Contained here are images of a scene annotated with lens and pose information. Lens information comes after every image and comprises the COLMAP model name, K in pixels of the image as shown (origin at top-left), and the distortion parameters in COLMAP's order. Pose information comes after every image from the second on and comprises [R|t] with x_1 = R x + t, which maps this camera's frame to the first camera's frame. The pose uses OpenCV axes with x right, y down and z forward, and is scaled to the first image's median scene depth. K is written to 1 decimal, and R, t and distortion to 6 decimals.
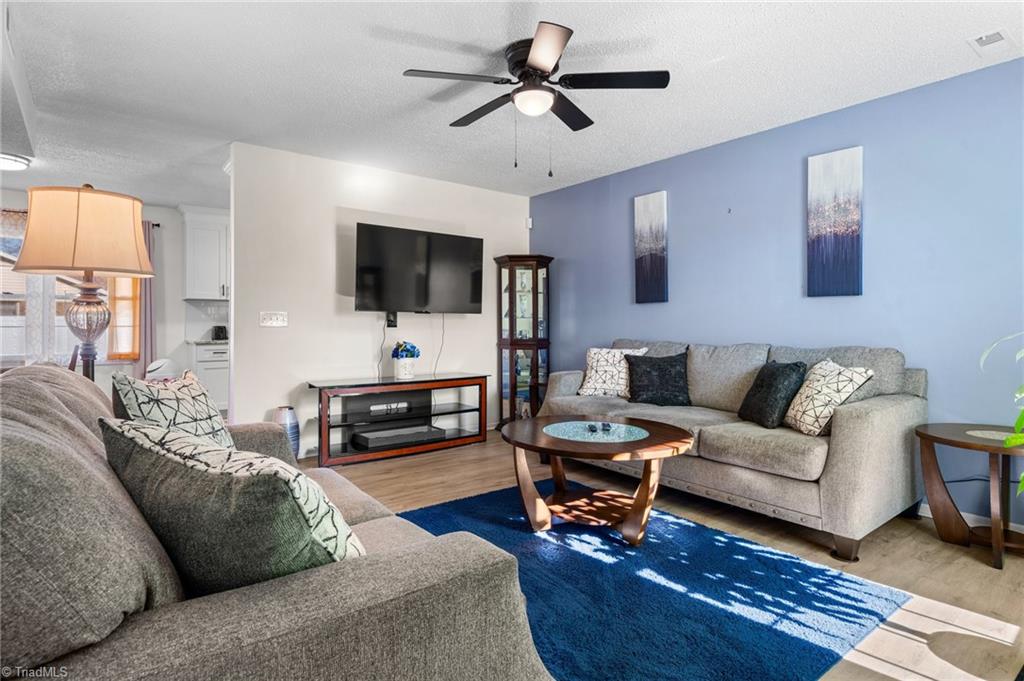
lens RADIAL K [[528.2, 0, 501.1], [0, 528.2, 321.8], [0, 0, 1]] dist [-0.005600, 0.000659]
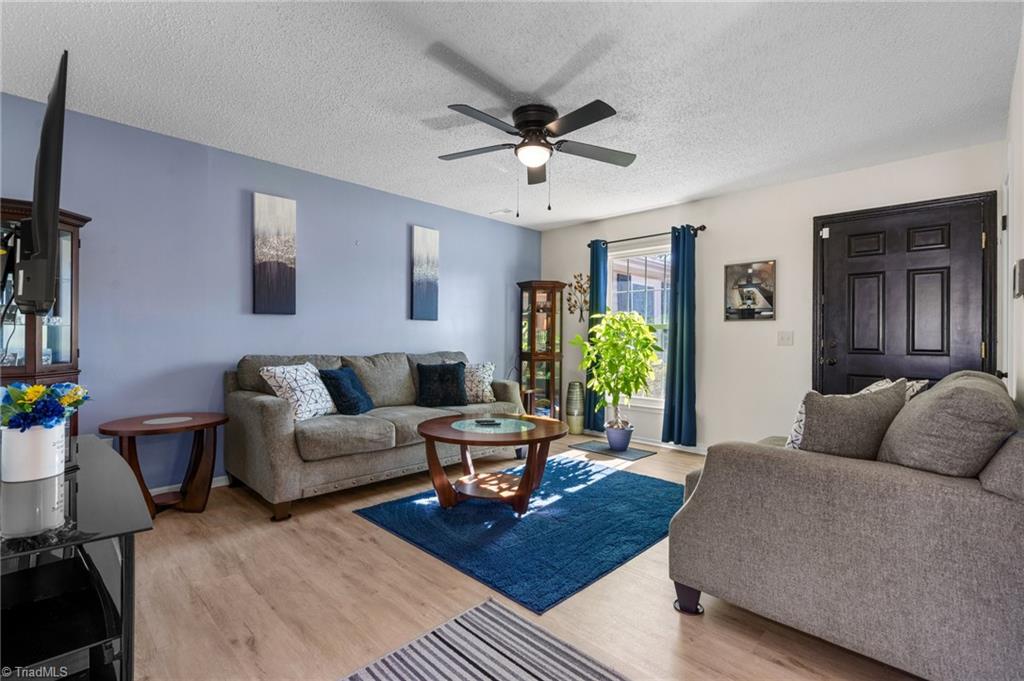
lens RADIAL K [[459.7, 0, 513.4], [0, 459.7, 337.5], [0, 0, 1]] dist [-0.009456, 0.000298]
pose [[-0.124540, -0.002872, 0.992210, -0.954482], [-0.005961, 0.999980, 0.002147, 0.000428], [-0.992197, -0.005647, -0.124555, 1.160606]]
